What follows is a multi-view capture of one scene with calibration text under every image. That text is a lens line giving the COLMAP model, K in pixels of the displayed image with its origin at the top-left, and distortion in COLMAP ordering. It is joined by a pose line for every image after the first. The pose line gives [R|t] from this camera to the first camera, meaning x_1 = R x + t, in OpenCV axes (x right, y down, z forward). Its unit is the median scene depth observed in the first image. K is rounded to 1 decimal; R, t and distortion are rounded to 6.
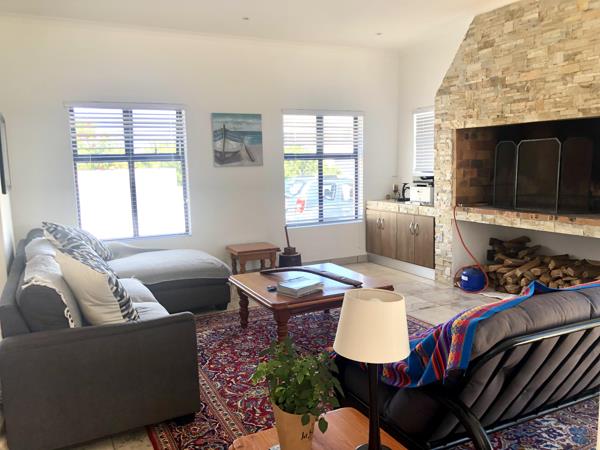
lens RADIAL K [[498.0, 0, 285.9], [0, 498.0, 232.5], [0, 0, 1]] dist [-0.007446, -0.011511]
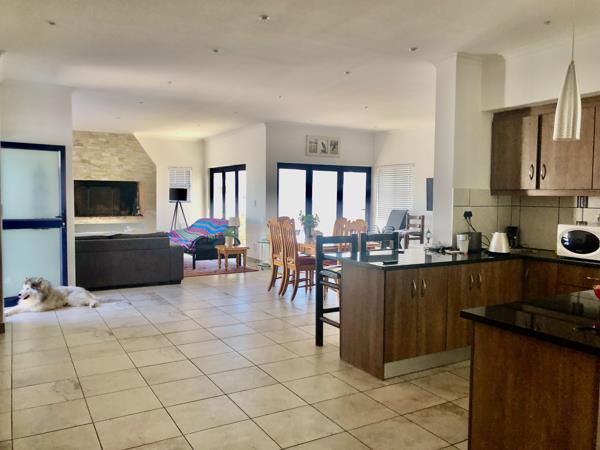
lens RADIAL K [[499.7, 0, 300.0], [0, 499.7, 225.0], [0, 0, 1]] dist [0.053068, -0.098699]
pose [[-0.082885, -0.034825, 0.995950, -1.777962], [0.132696, 0.990104, 0.045664, 0.012788], [-0.987685, 0.135944, -0.077444, 0.208723]]
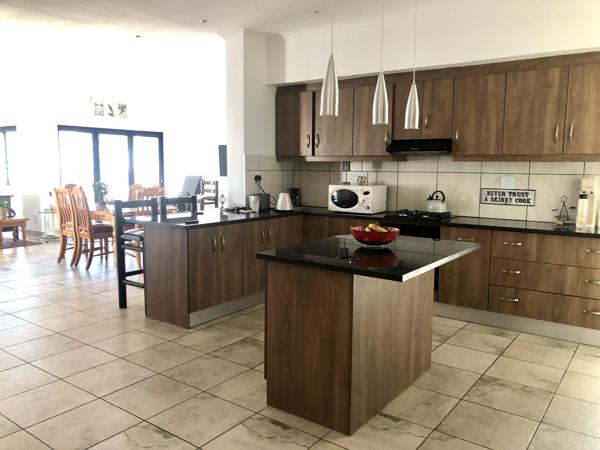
lens RADIAL K [[499.7, 0, 300.0], [0, 499.7, 225.0], [0, 0, 1]] dist [0.053068, -0.098699]
pose [[-0.472778, -0.085441, 0.877029, -1.840524], [0.125195, 0.978679, 0.162833, 0.014626], [-0.872242, 0.186784, -0.452001, 0.239646]]
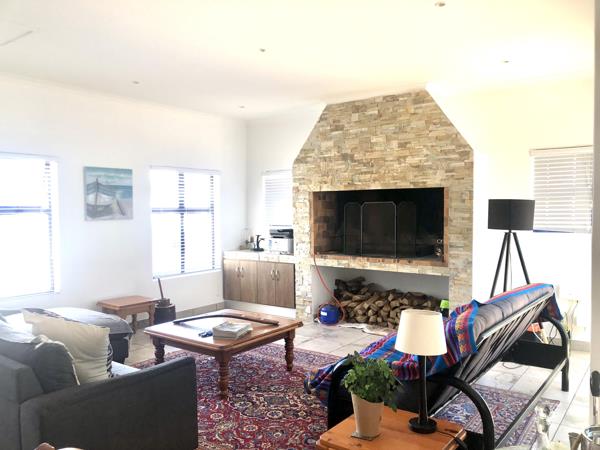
lens RADIAL K [[499.7, 0, 300.0], [0, 499.7, 225.0], [0, 0, 1]] dist [0.053068, -0.098699]
pose [[0.888939, 0.001279, 0.458023, -0.249141], [0.051197, 0.993452, -0.102139, -0.001152], [-0.455155, 0.114244, 0.883053, -0.066518]]
